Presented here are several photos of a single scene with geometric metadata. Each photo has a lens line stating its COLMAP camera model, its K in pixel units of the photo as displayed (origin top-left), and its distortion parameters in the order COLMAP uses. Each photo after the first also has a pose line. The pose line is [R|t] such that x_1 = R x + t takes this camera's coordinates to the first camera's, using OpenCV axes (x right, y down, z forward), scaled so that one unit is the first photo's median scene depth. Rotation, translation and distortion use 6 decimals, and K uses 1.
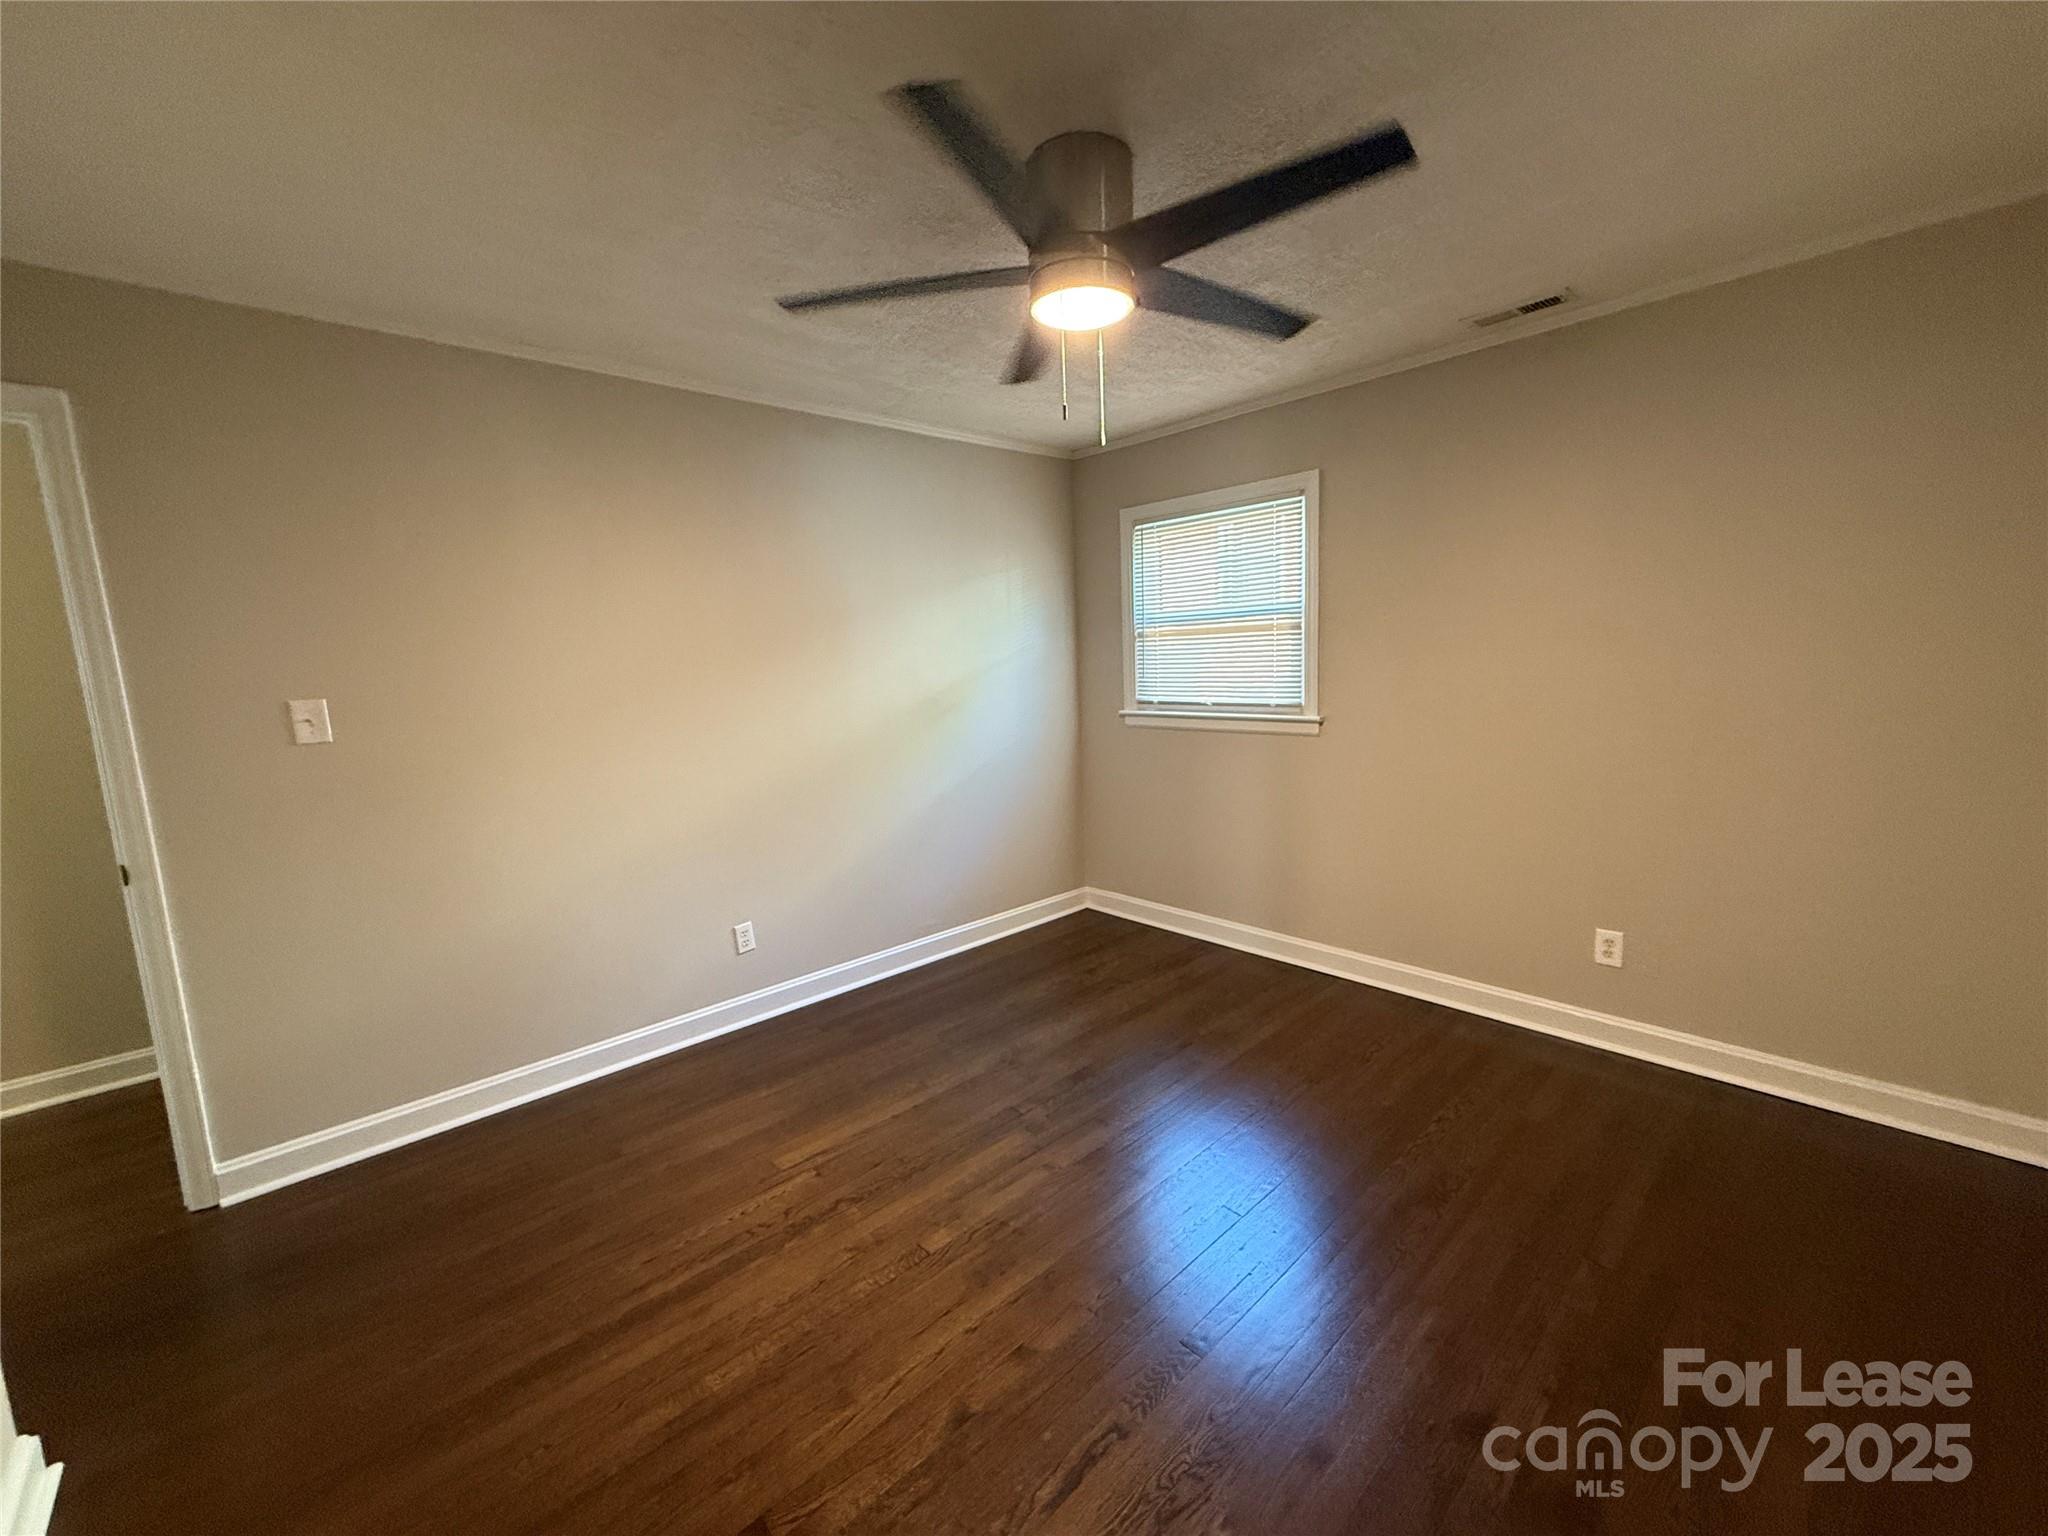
lens RADIAL K [[819.1, 0, 1024.3], [0, 819.1, 769.1], [0, 0, 1]] dist [-0.000609, -0.000370]
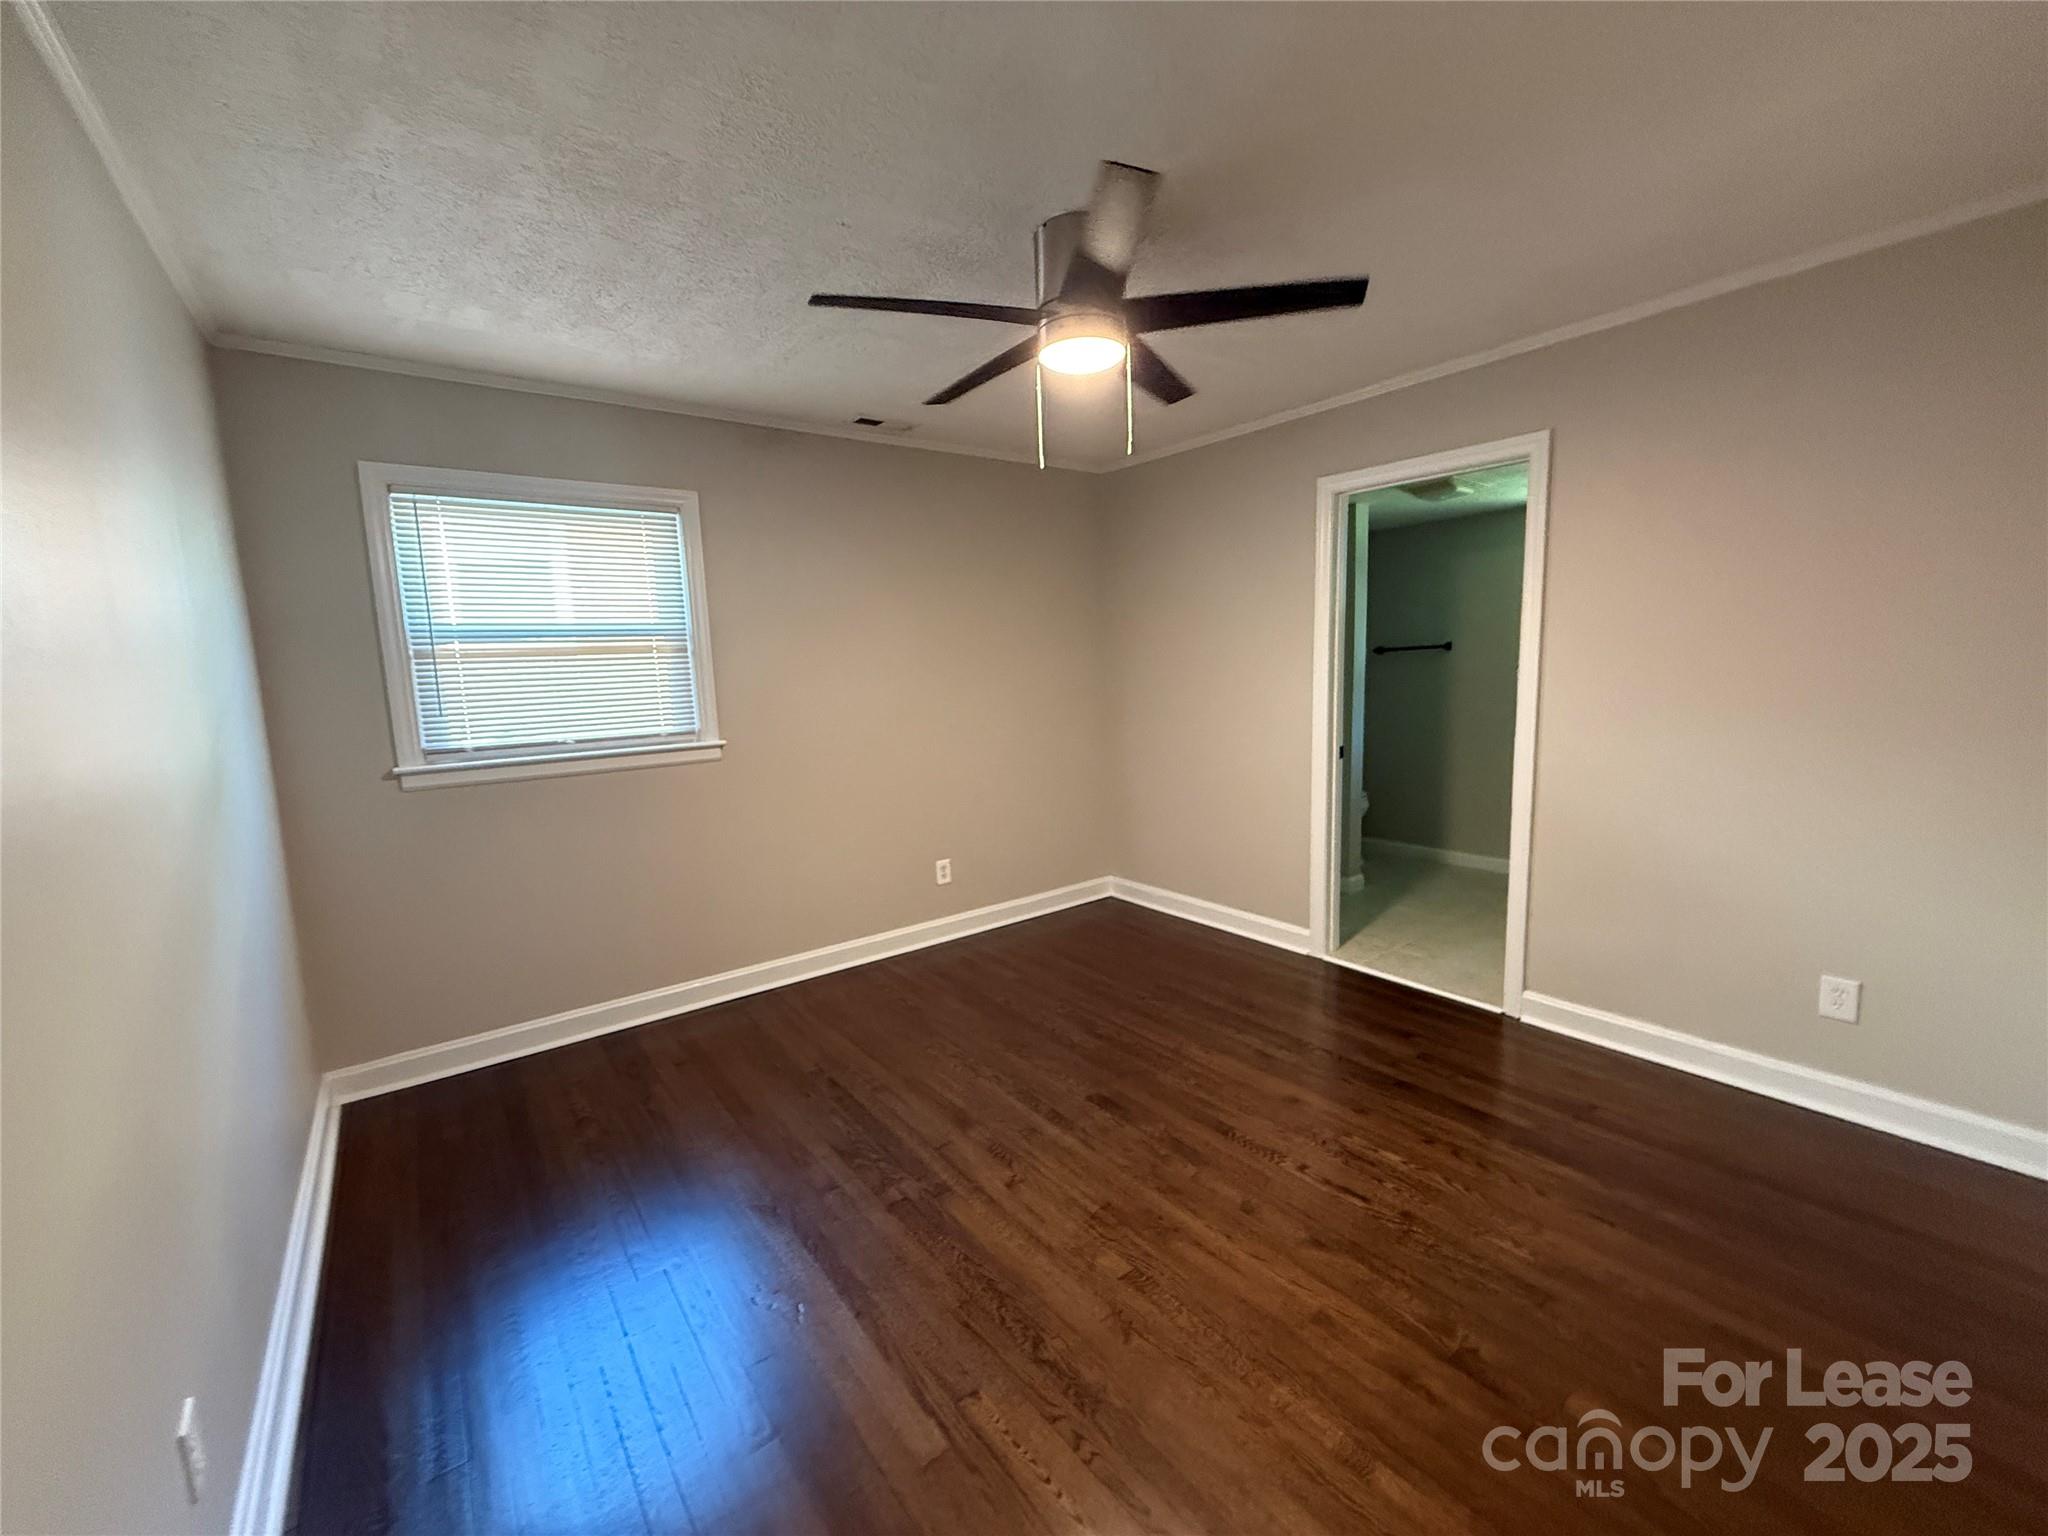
lens RADIAL K [[819.1, 0, 1024.3], [0, 819.1, 769.1], [0, 0, 1]] dist [-0.000609, -0.000370]
pose [[0.100642, -0.094306, 0.990443, -0.681647], [0.170742, 0.982366, 0.076187, -0.049895], [-0.980162, 0.161443, 0.114969, 0.617264]]
